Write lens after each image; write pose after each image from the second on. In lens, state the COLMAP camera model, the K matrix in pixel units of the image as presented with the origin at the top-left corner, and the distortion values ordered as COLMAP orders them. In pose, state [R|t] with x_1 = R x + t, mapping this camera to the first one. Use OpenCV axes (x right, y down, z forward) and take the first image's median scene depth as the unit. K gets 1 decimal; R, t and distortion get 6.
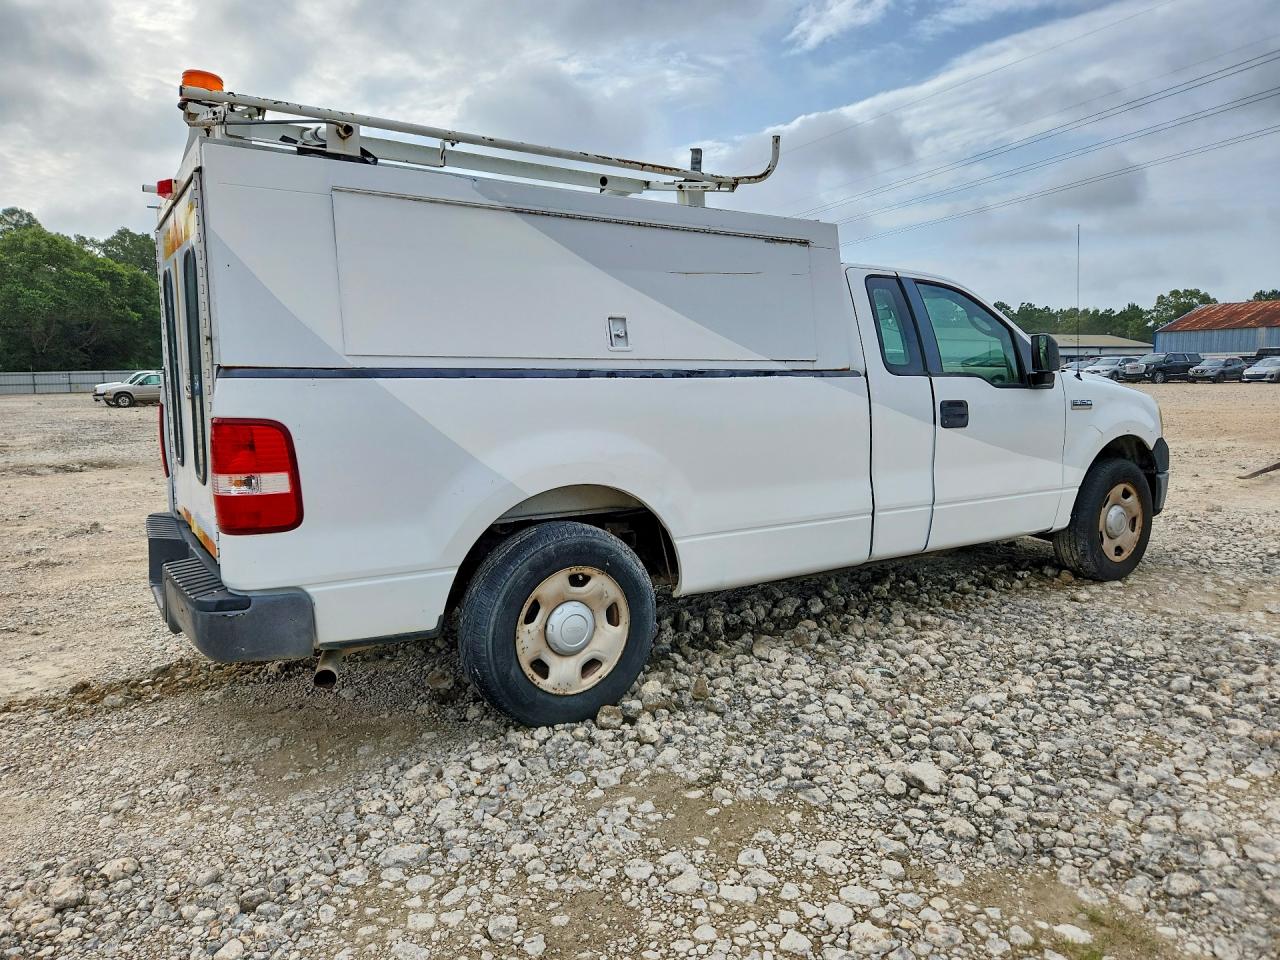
lens RADIAL K [[891.4, 0, 637.9], [0, 891.4, 469.2], [0, 0, 1]] dist [0.019683, -0.004178]
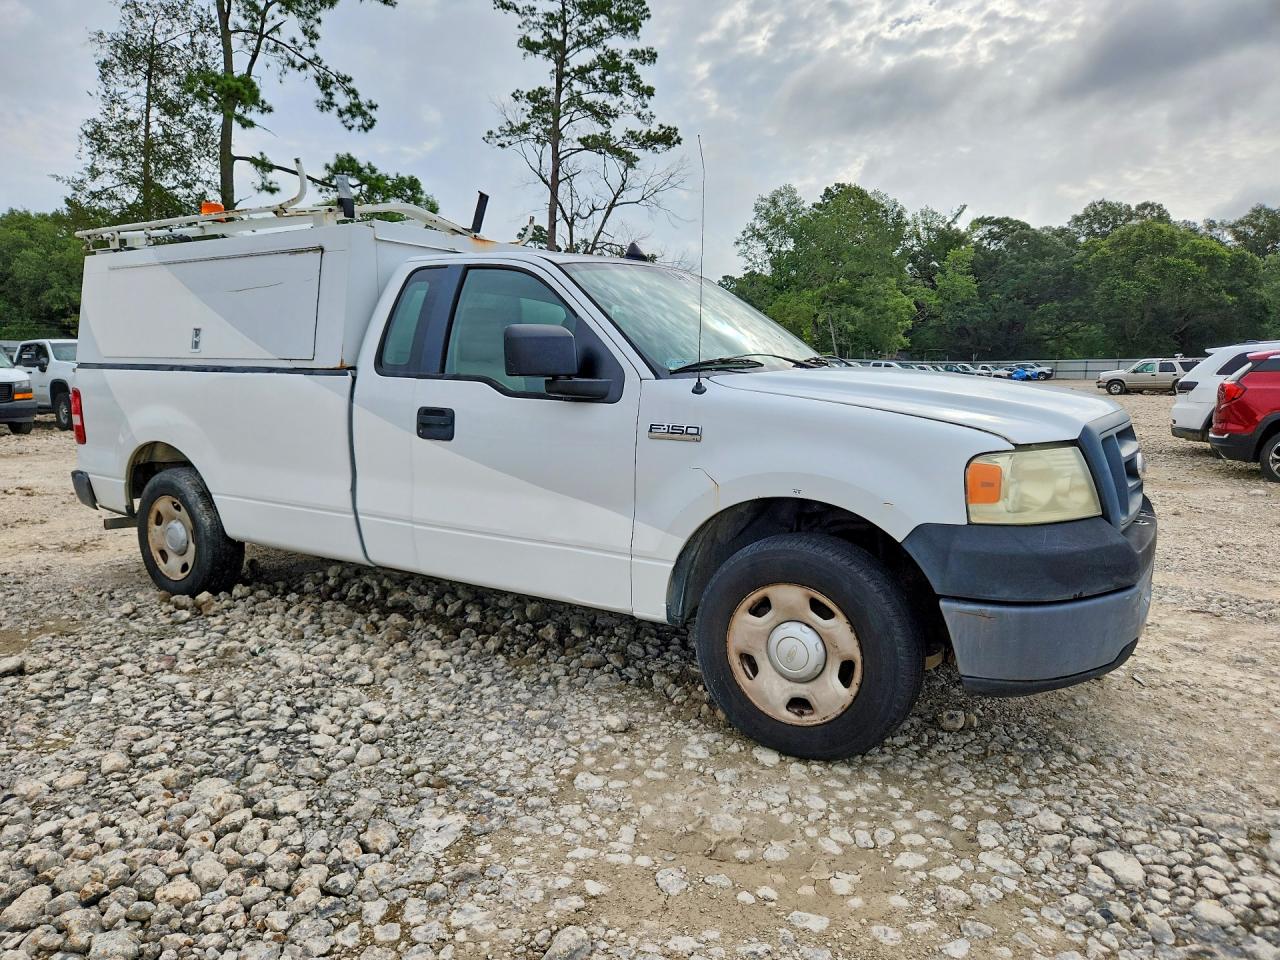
lens RADIAL K [[891.4, 0, 631.5], [0, 891.4, 480.4], [0, 0, 1]] dist [0.019683, -0.004178]
pose [[0.391082, 0.130398, -0.911071, 1.209244], [-0.105569, 0.989734, 0.096341, -0.109574], [0.914281, 0.058504, 0.400833, 0.832292]]
